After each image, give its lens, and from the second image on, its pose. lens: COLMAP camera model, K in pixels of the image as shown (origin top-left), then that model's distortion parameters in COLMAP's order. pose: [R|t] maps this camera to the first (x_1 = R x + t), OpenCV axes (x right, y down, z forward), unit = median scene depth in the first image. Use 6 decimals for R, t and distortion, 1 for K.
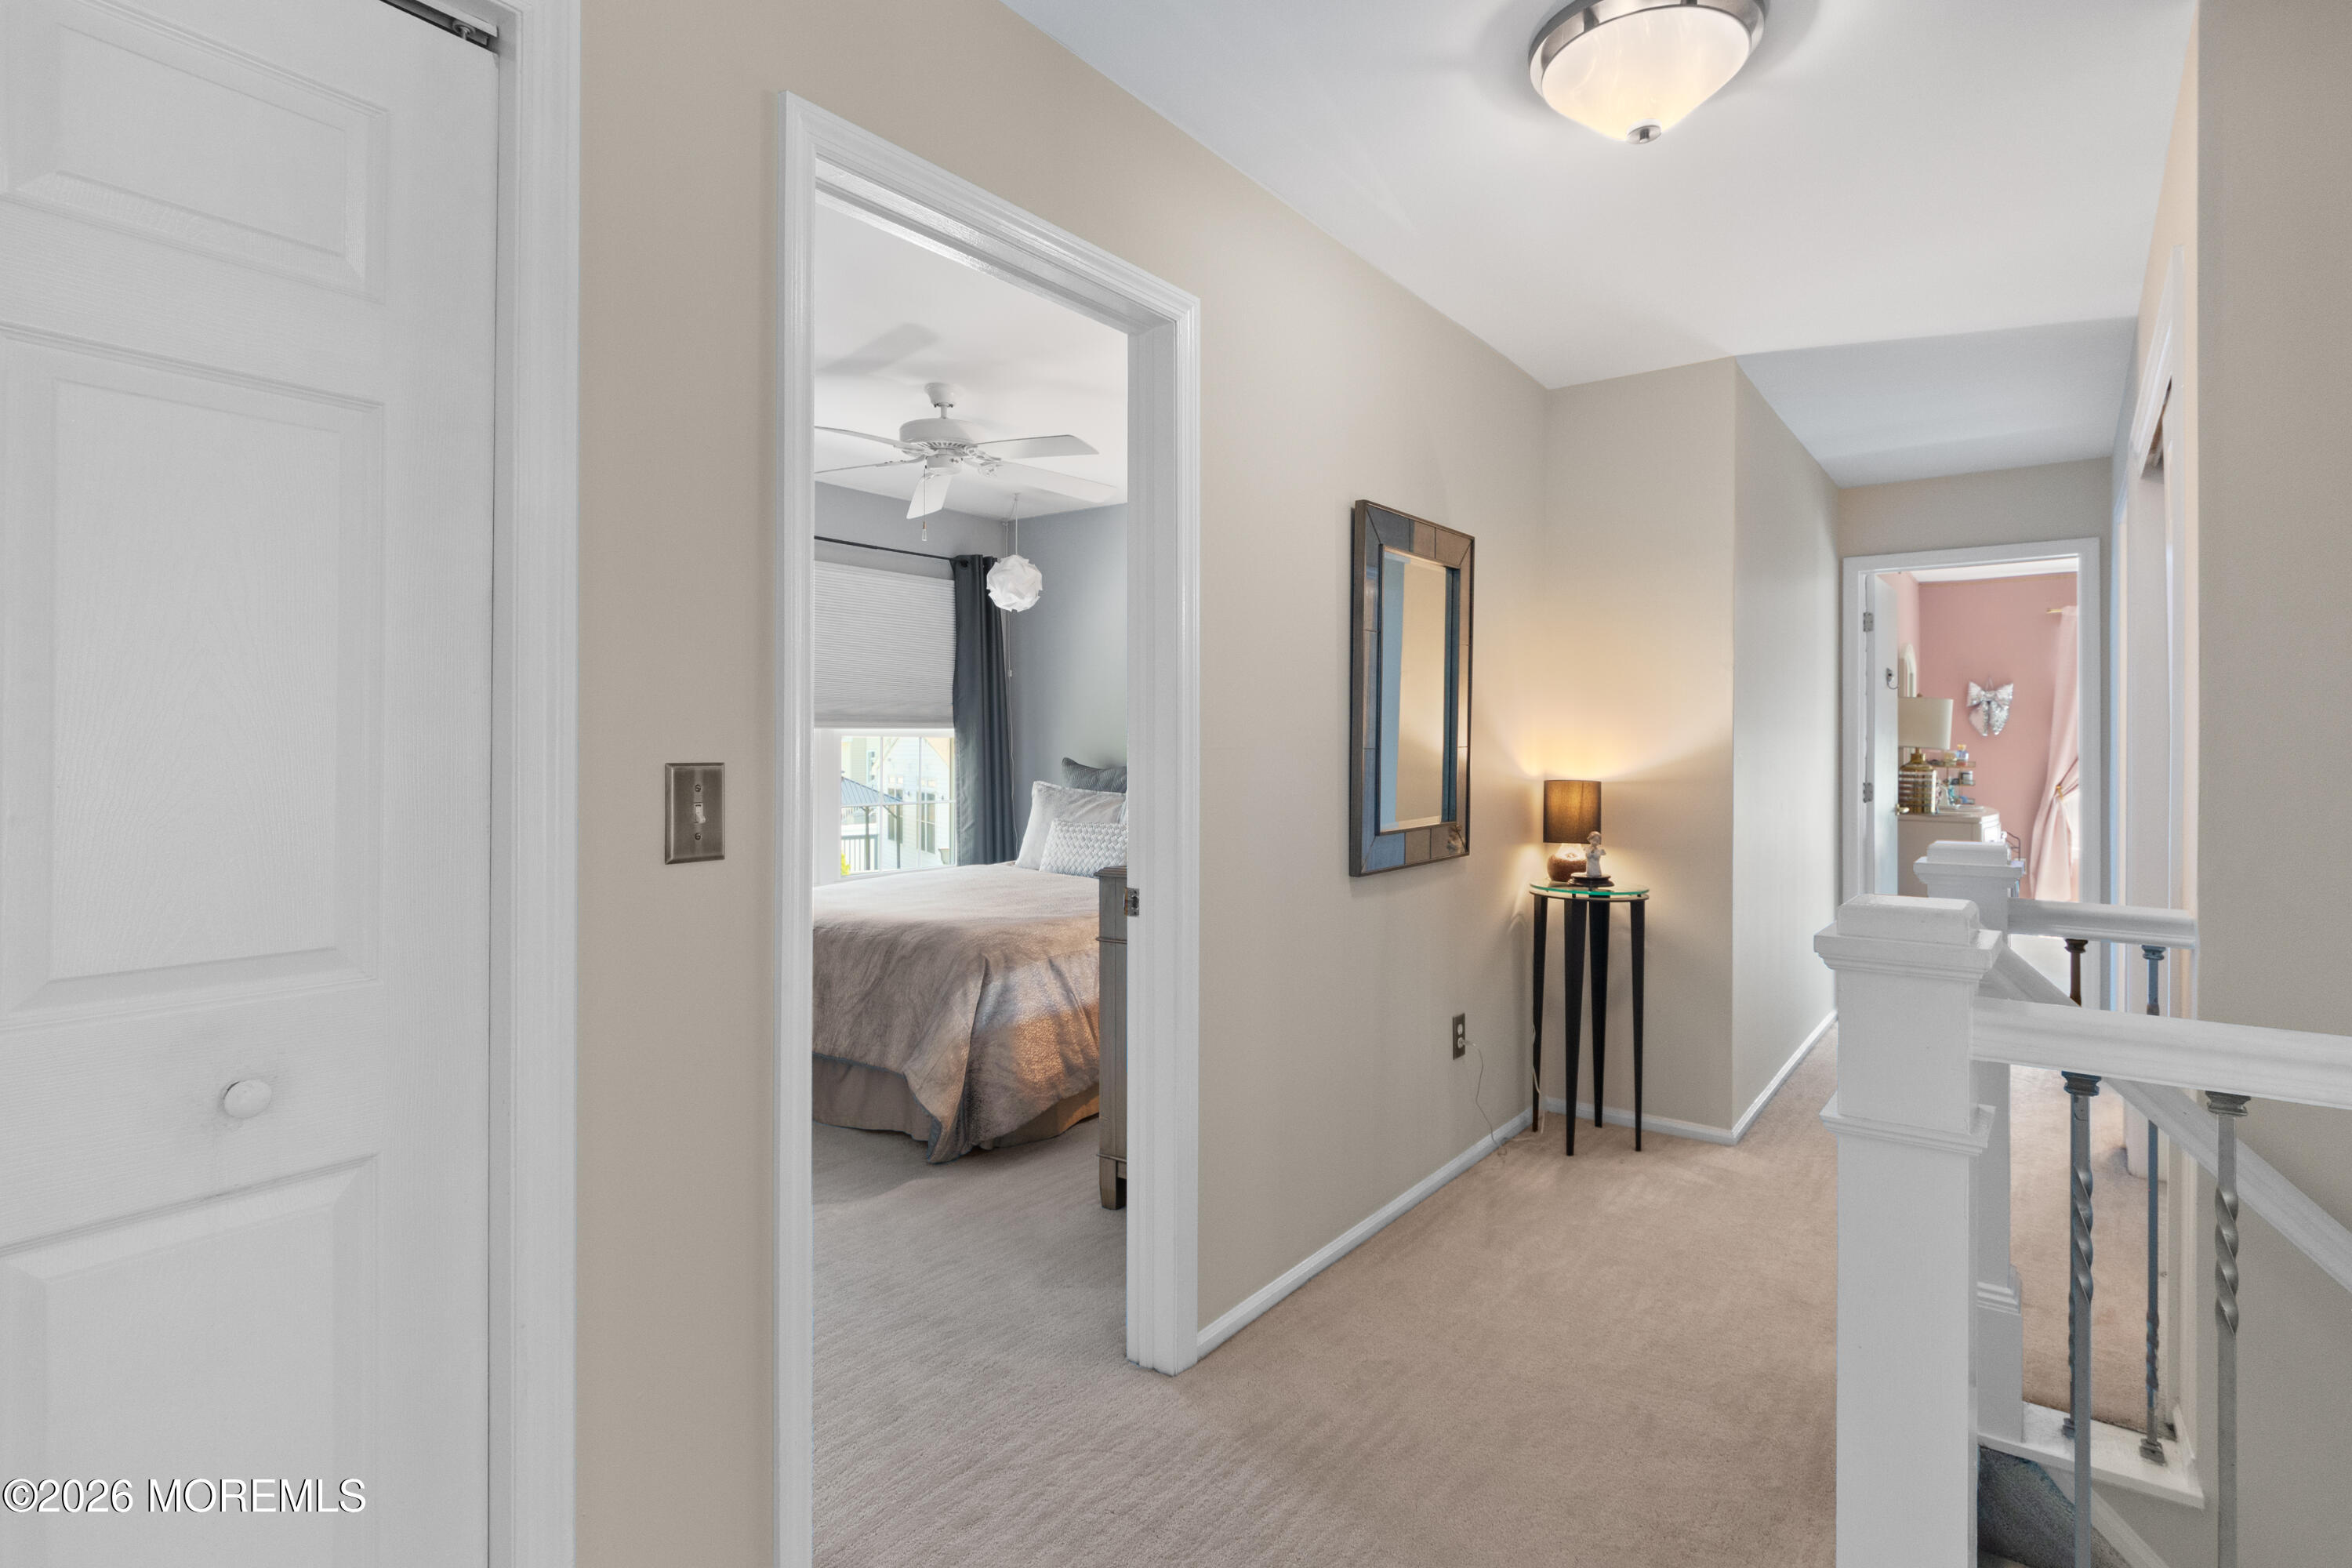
lens RADIAL K [[1158.9, 0, 1262.6], [0, 1158.9, 738.7], [0, 0, 1]] dist [-0.000084, -0.001619]
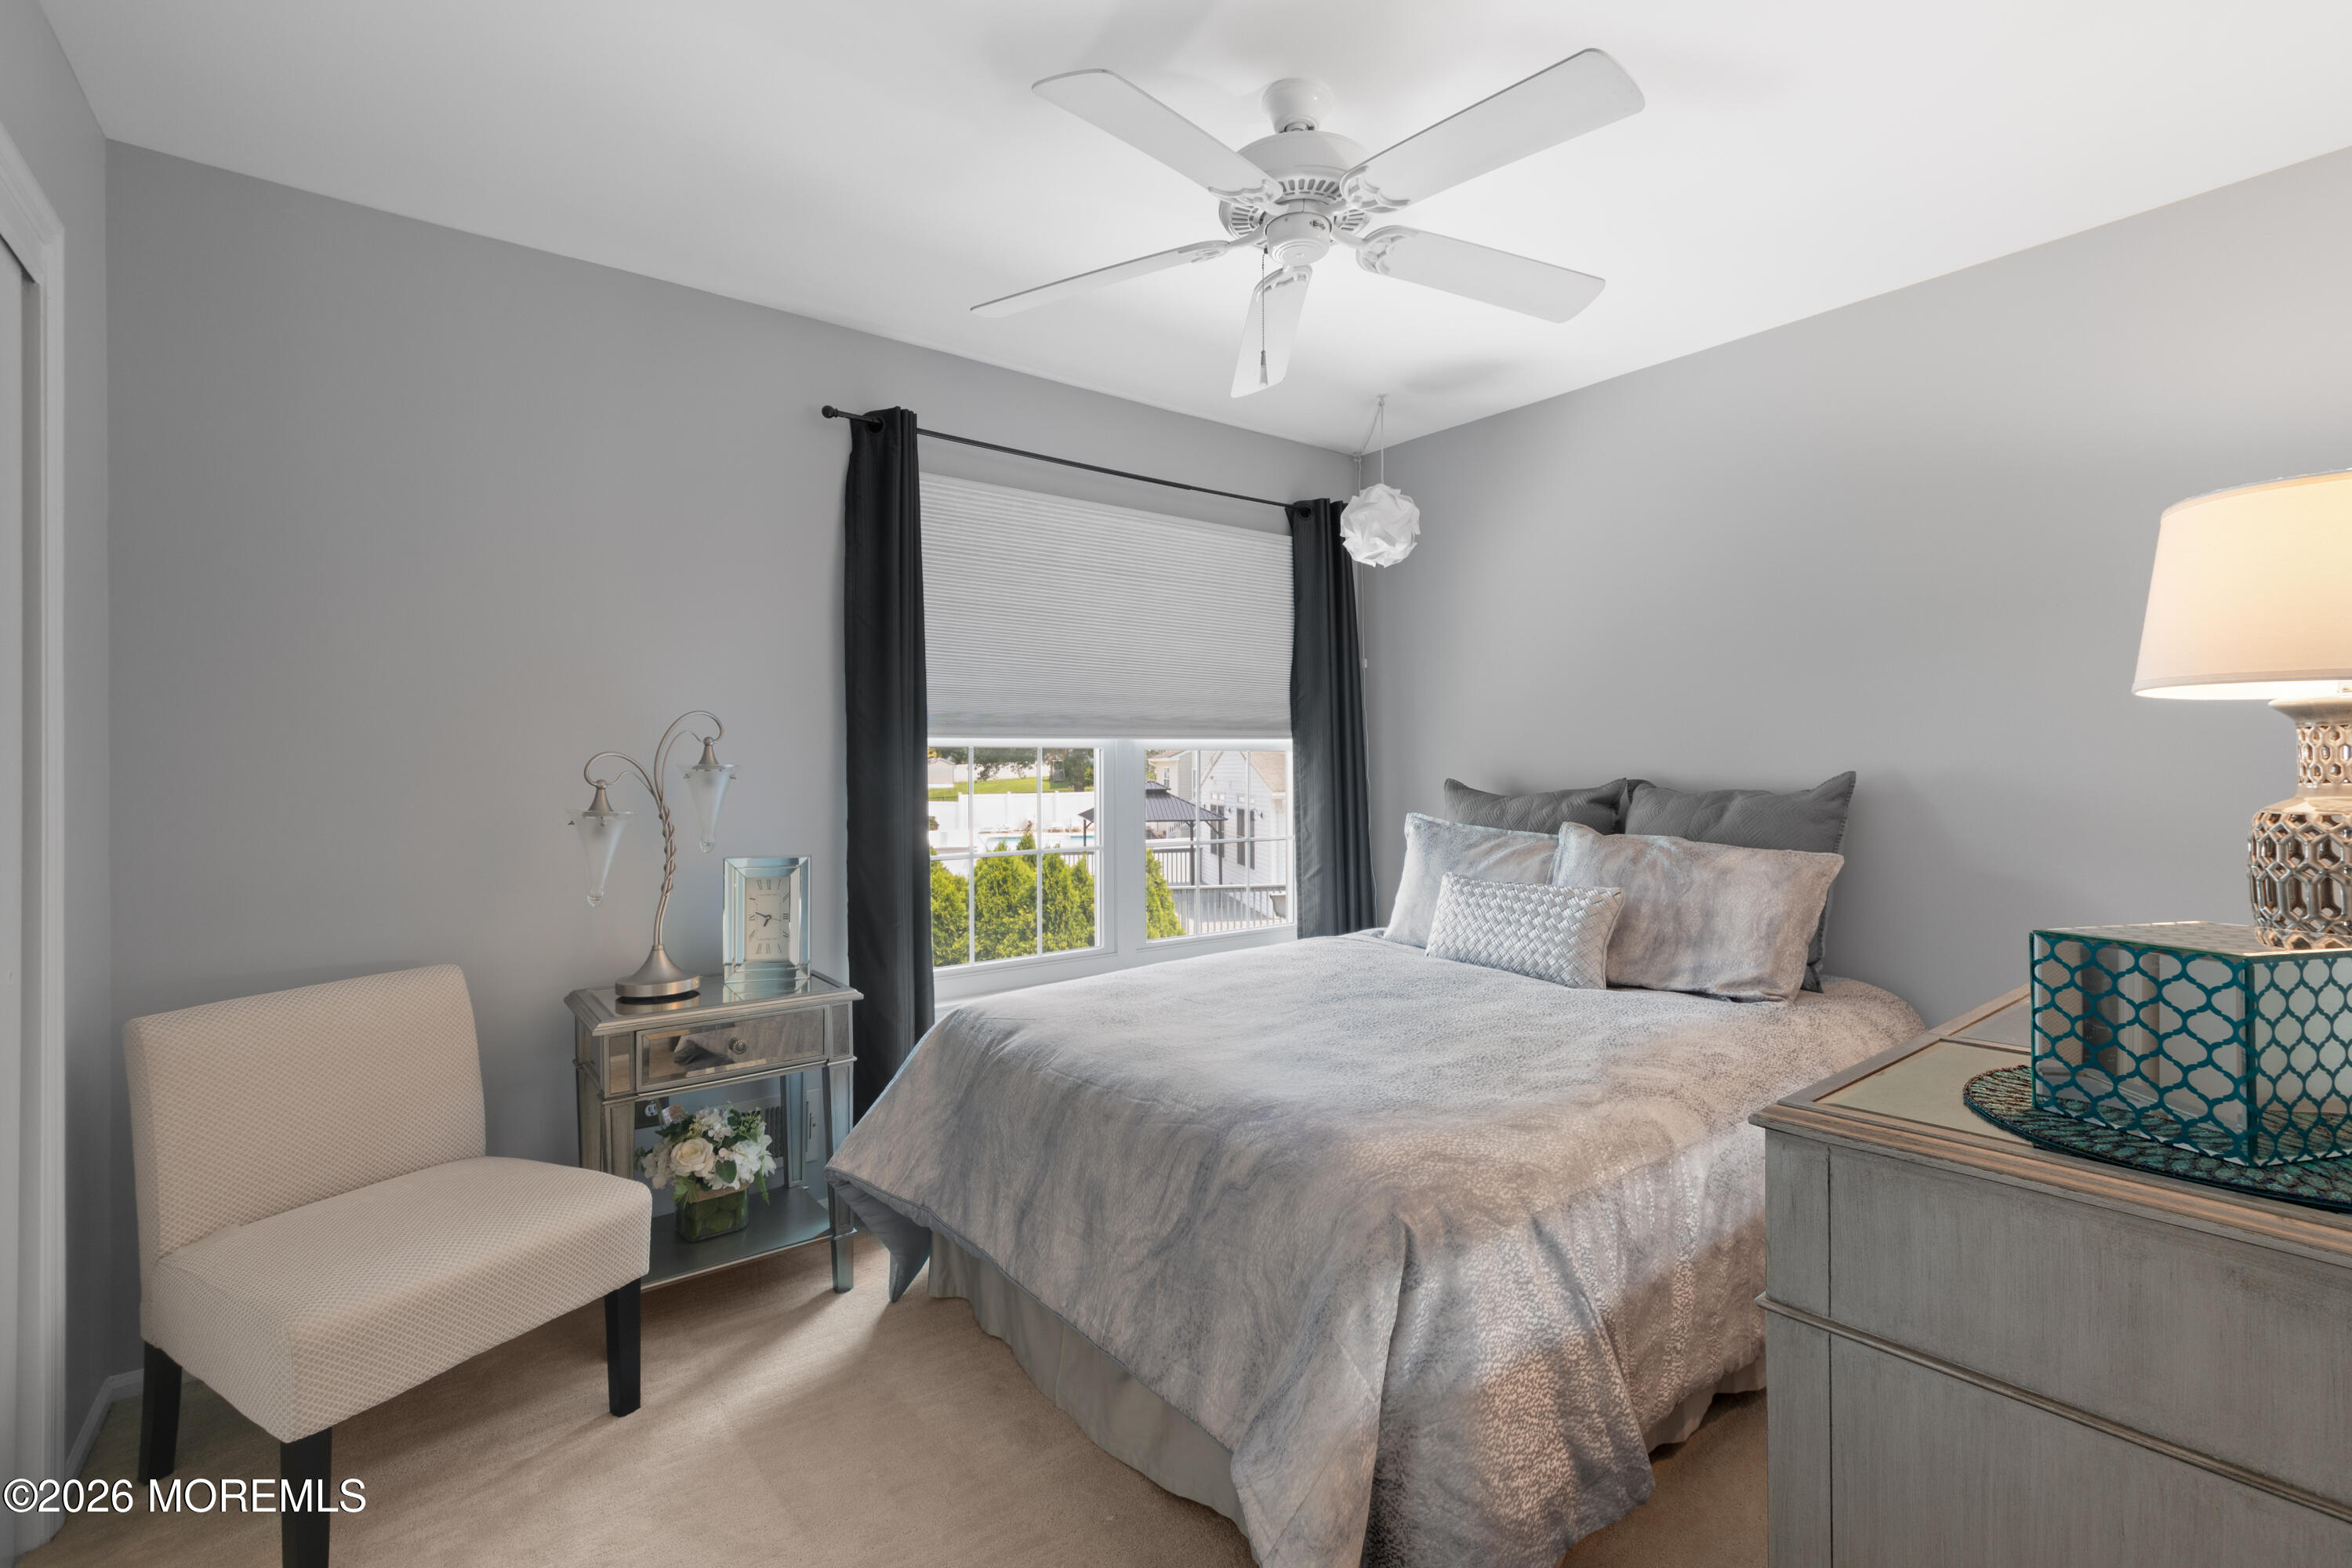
lens RADIAL K [[1060.6, 0, 1184.0], [0, 1060.6, 768.8], [0, 0, 1]] dist [0.001246, -0.000042]
pose [[0.943475, -0.002124, -0.331436, -0.170037], [0.005709, 0.999935, 0.009845, 0.004837], [0.331394, -0.011181, 0.943426, 0.539222]]
